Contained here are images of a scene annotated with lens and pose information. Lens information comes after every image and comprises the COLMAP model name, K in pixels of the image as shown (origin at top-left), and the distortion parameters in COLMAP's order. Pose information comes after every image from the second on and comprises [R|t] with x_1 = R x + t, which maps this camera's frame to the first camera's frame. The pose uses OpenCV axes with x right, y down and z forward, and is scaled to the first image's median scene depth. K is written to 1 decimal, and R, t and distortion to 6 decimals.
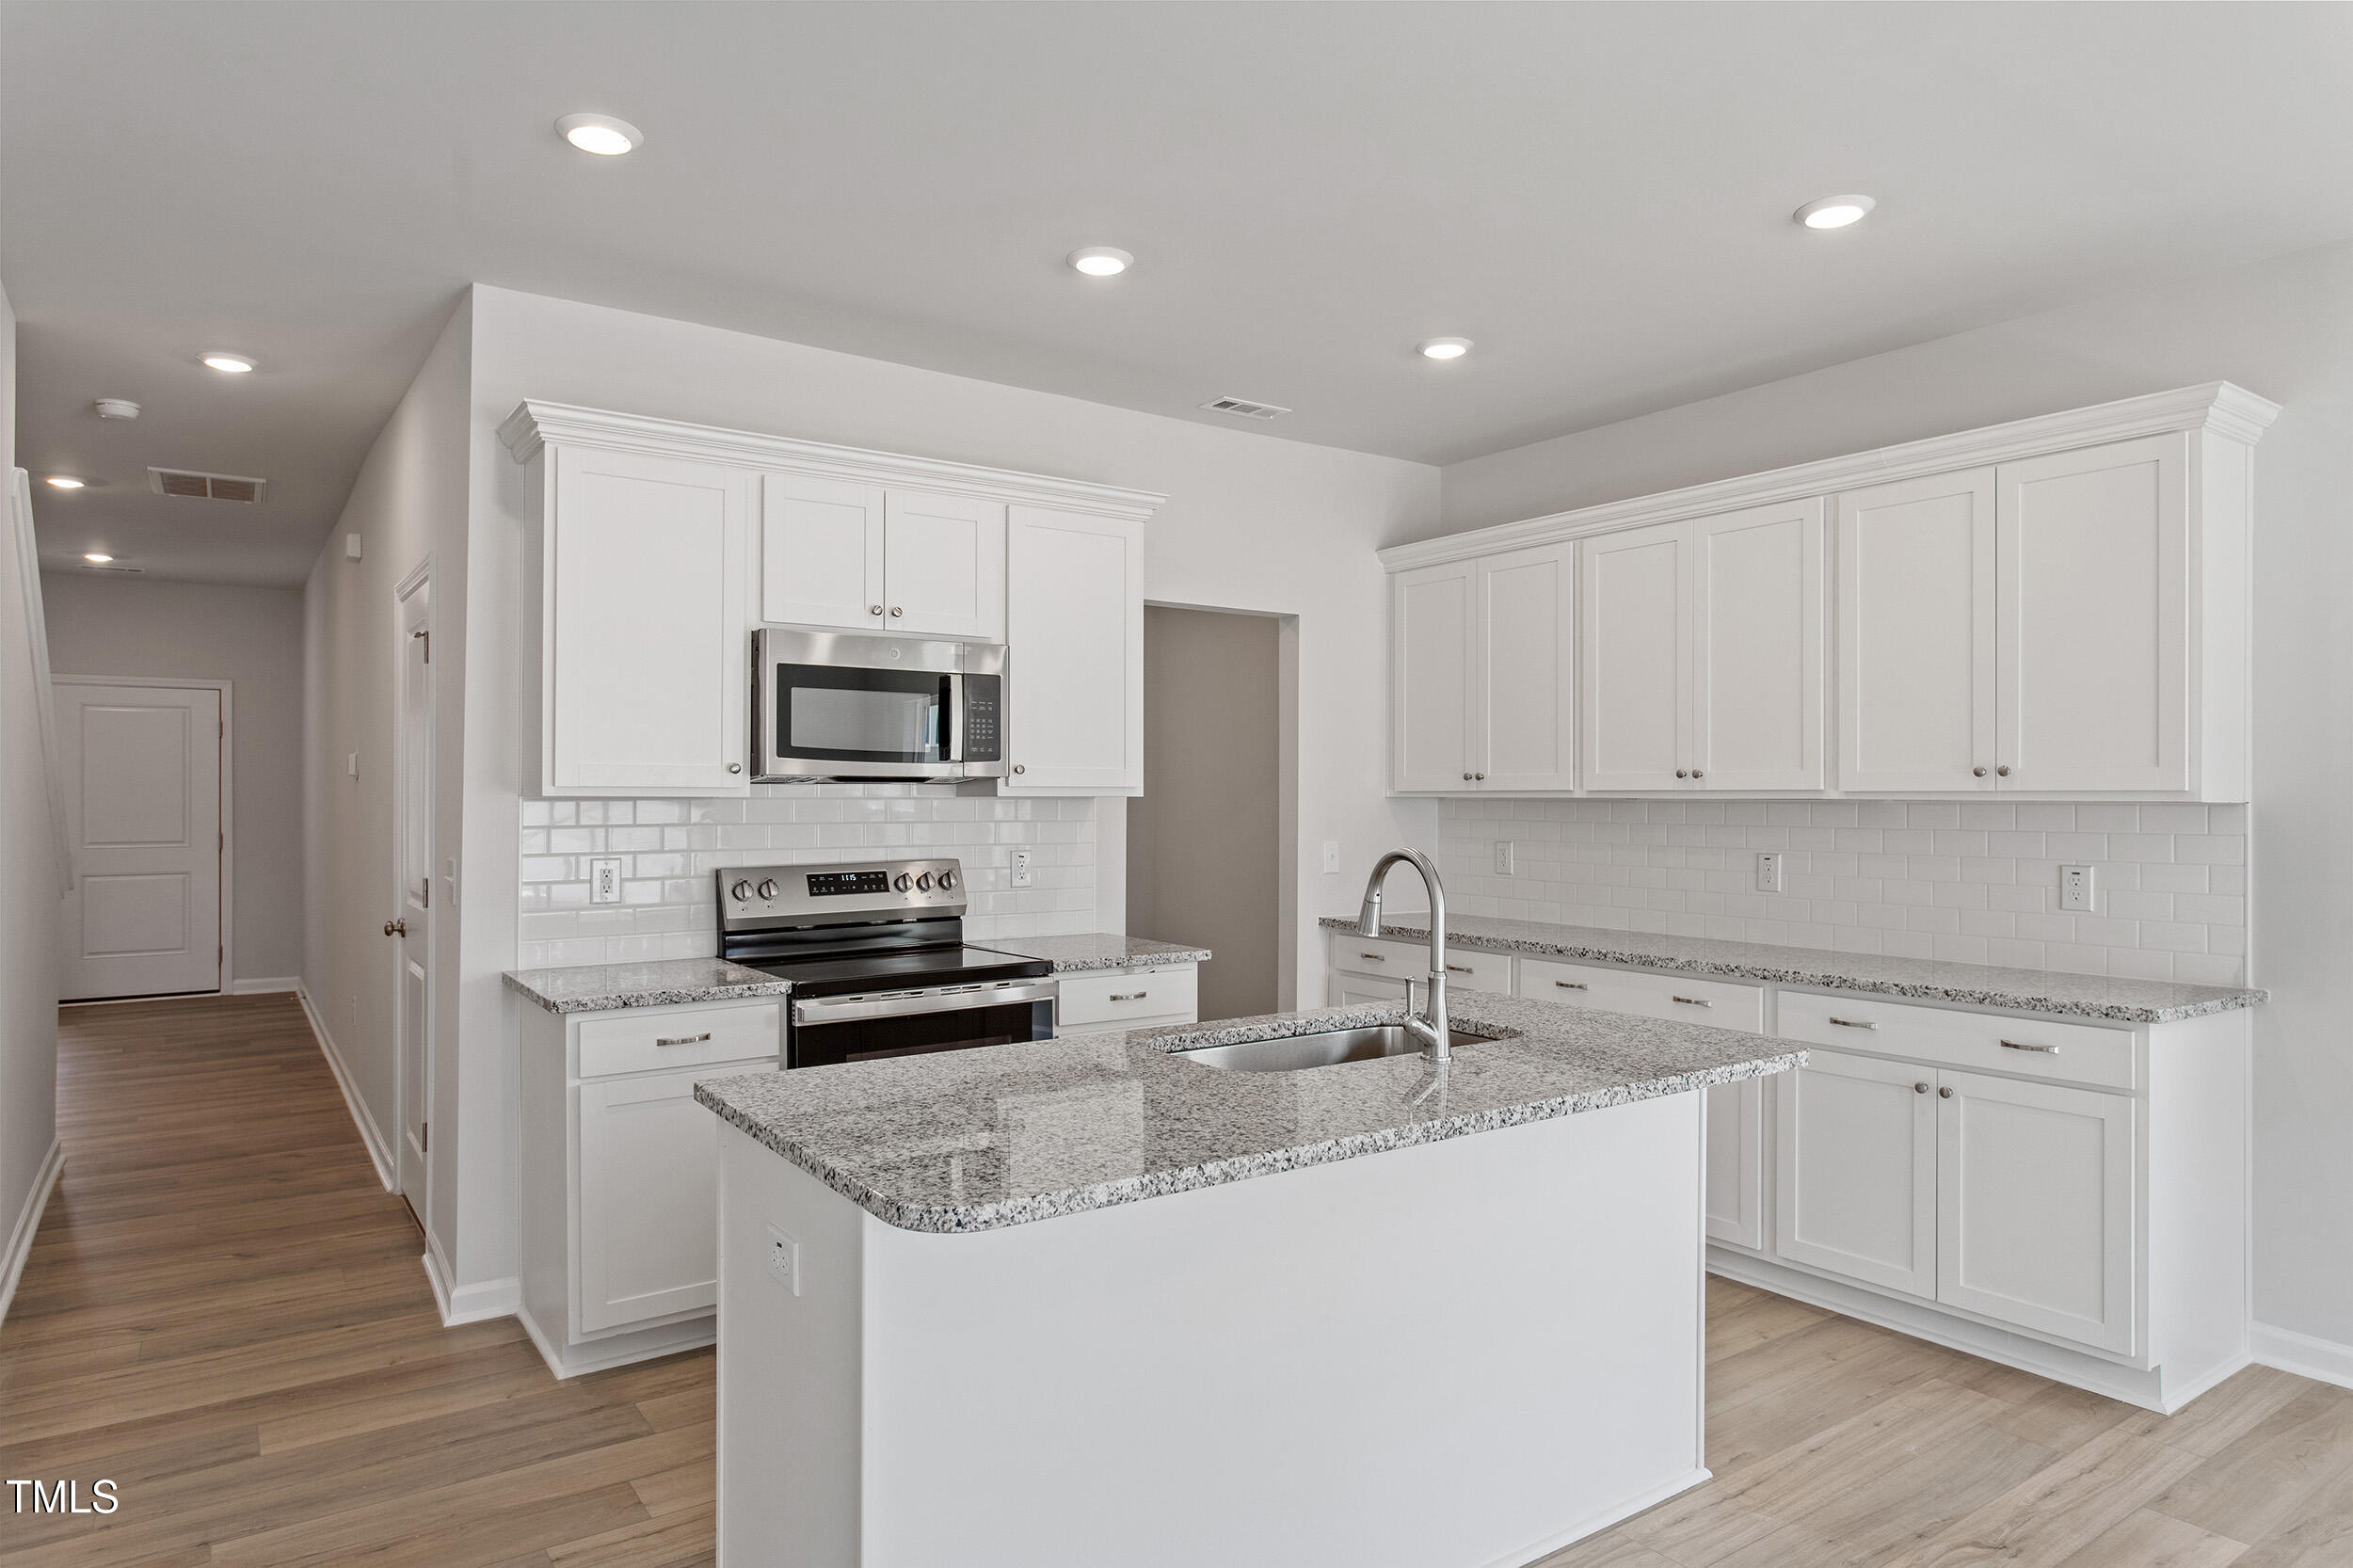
lens RADIAL K [[1404.4, 0, 1170.8], [0, 1404.4, 790.3], [0, 0, 1]] dist [-0.002845, 0.000466]
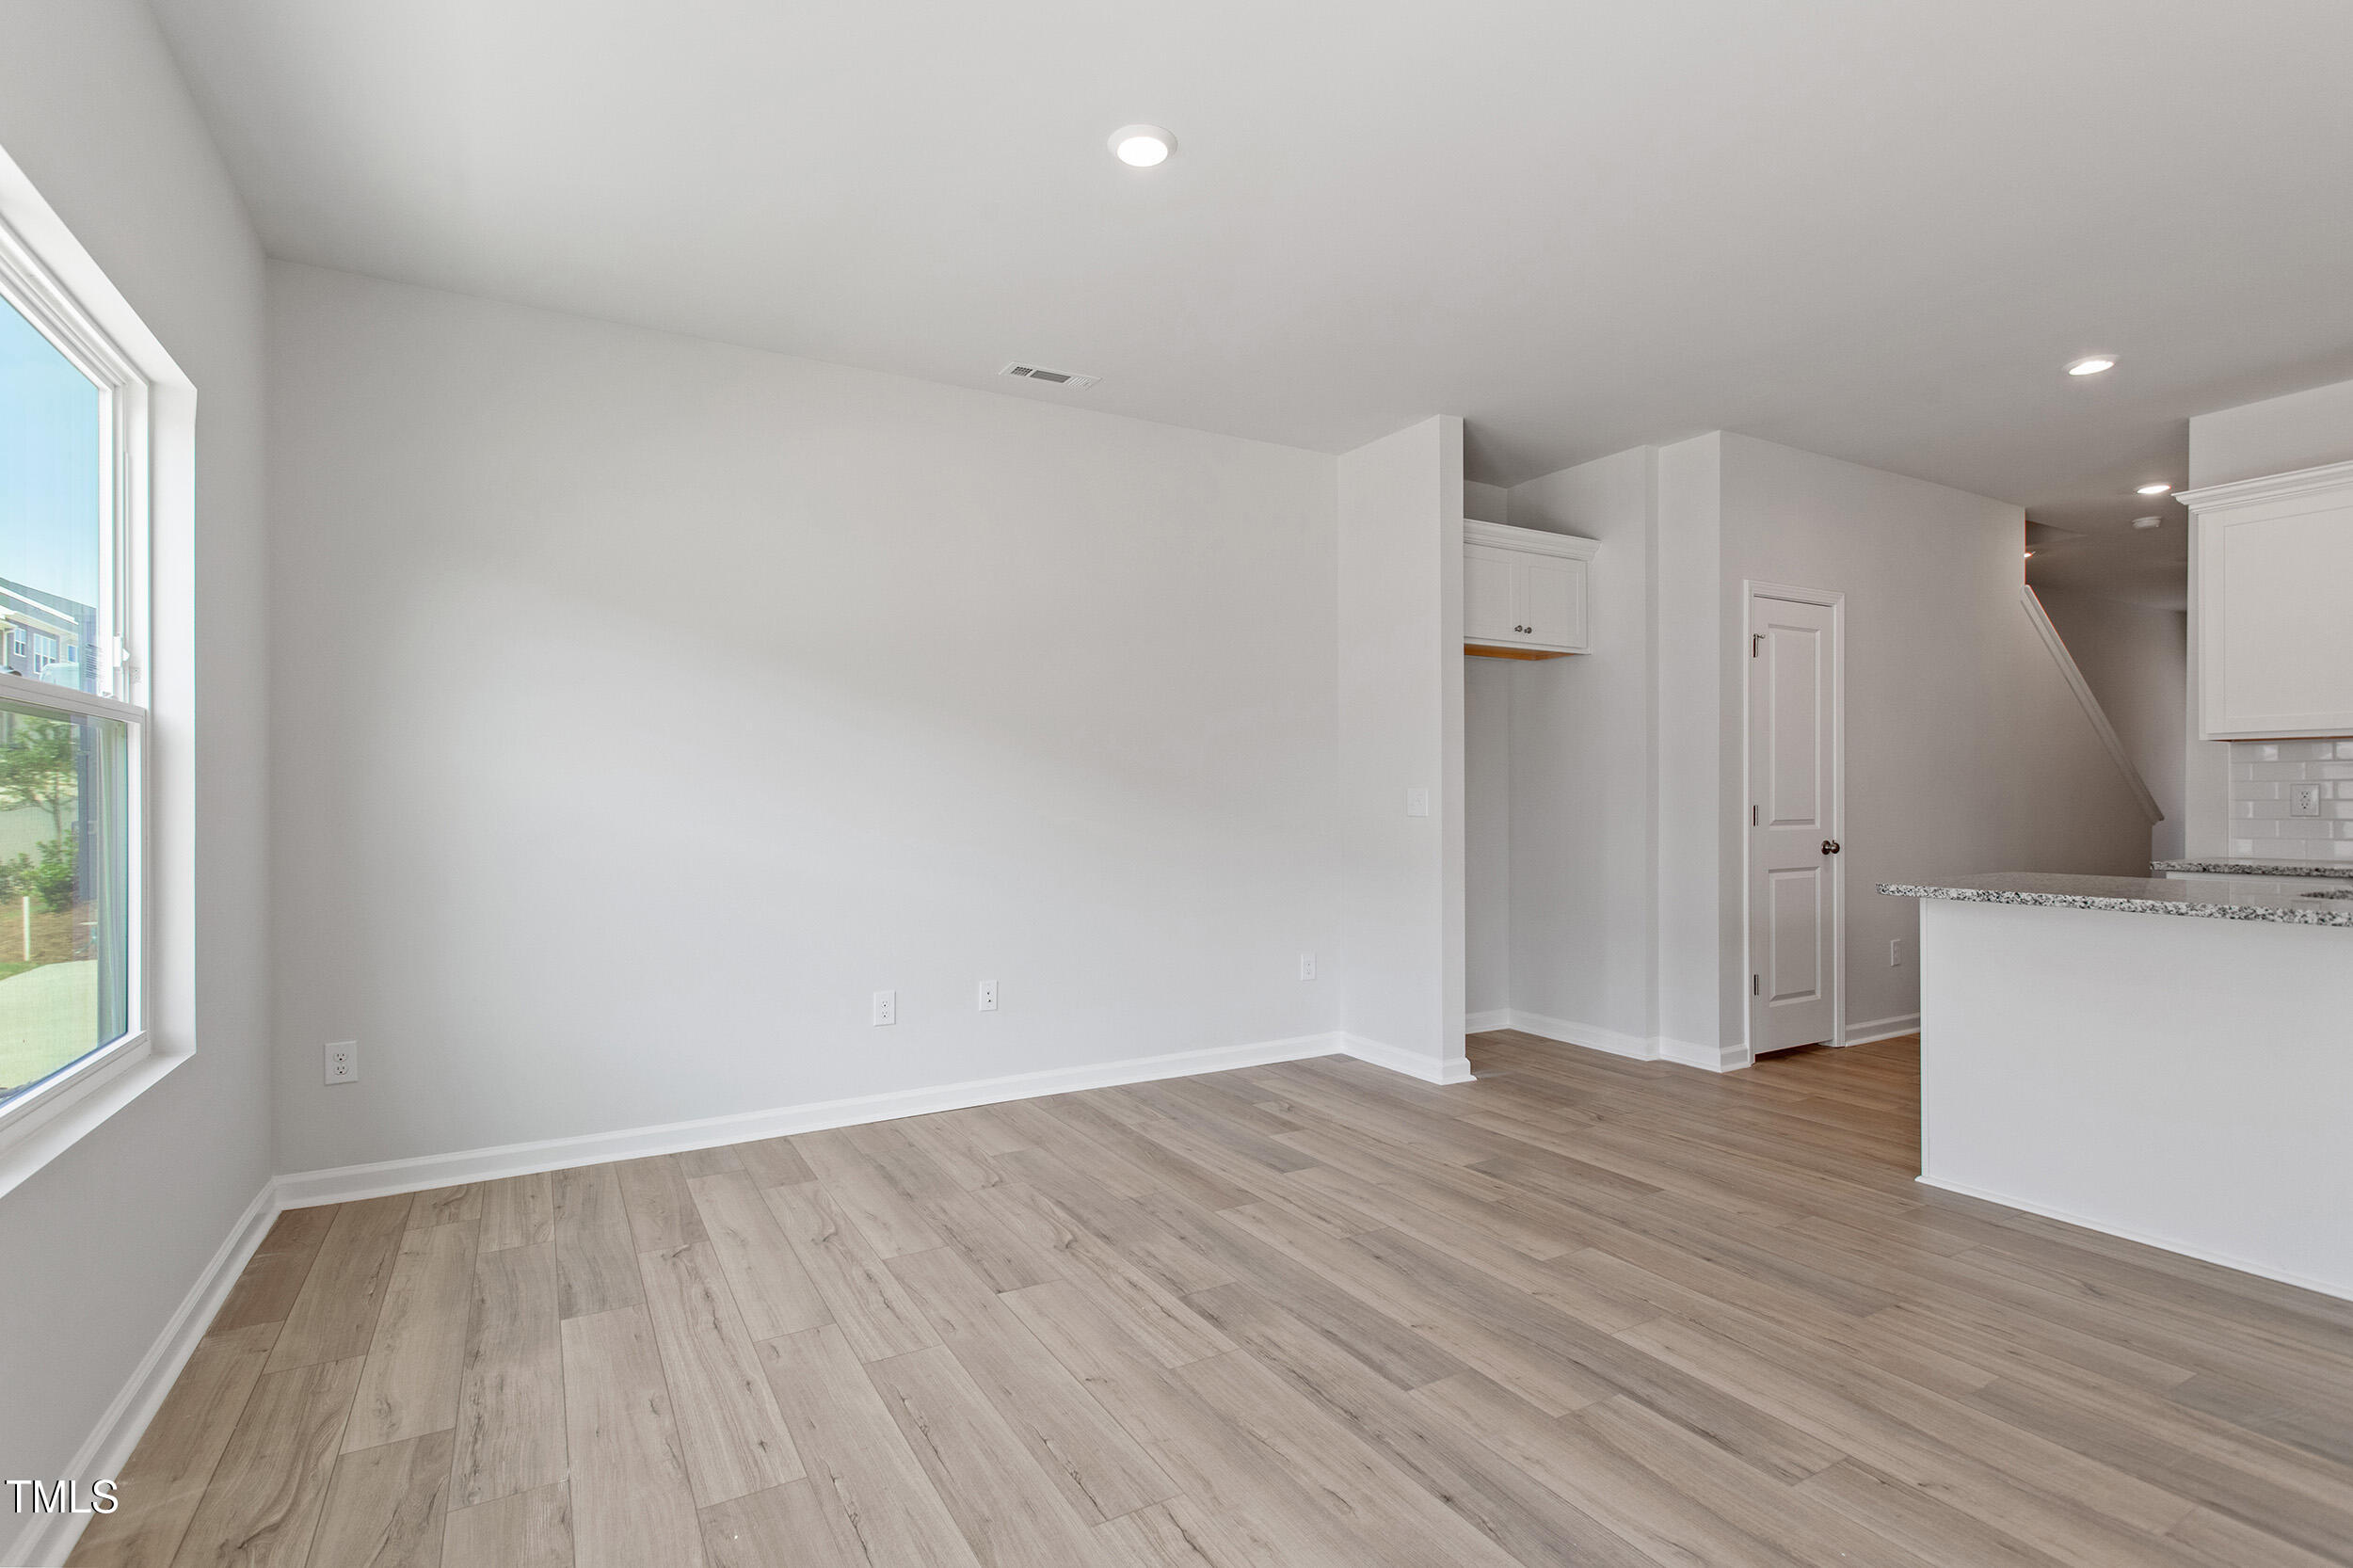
lens RADIAL K [[1123.8, 0, 1169.5], [0, 1123.8, 791.5], [0, 0, 1]] dist [0.004803, -0.000354]
pose [[-0.083261, -0.007552, -0.996499, 0.793341], [0.003408, 0.999963, -0.007863, 0.059191], [0.996522, -0.004051, -0.083232, -0.036766]]
